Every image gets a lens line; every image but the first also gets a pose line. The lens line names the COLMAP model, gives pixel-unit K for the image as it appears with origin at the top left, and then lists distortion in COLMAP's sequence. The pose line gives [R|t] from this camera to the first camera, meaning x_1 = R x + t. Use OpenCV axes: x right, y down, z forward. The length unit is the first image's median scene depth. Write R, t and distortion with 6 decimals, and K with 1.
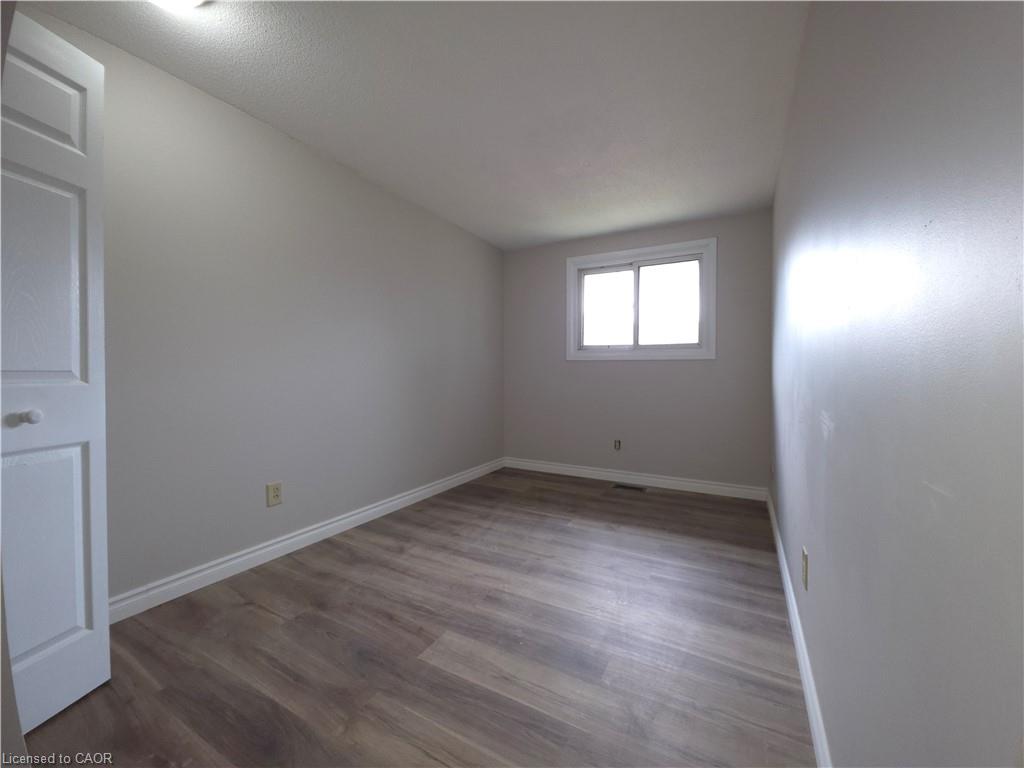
lens RADIAL K [[405.3, 0, 517.4], [0, 405.3, 380.1], [0, 0, 1]] dist [0.006645, -0.000781]
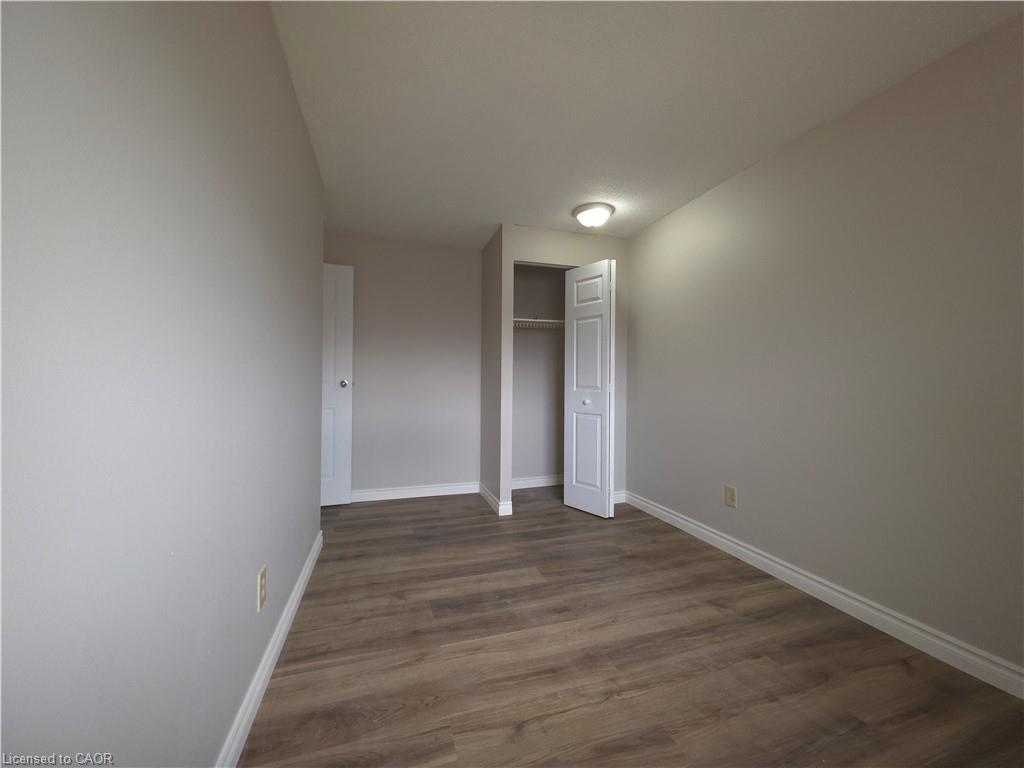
lens RADIAL K [[405.3, 0, 517.4], [0, 405.3, 380.1], [0, 0, 1]] dist [0.006645, -0.000781]
pose [[-0.684091, -0.011943, -0.729298, 0.659675], [-0.024624, 0.999674, 0.006726, -0.037398], [0.728980, 0.022560, -0.684163, 1.381750]]
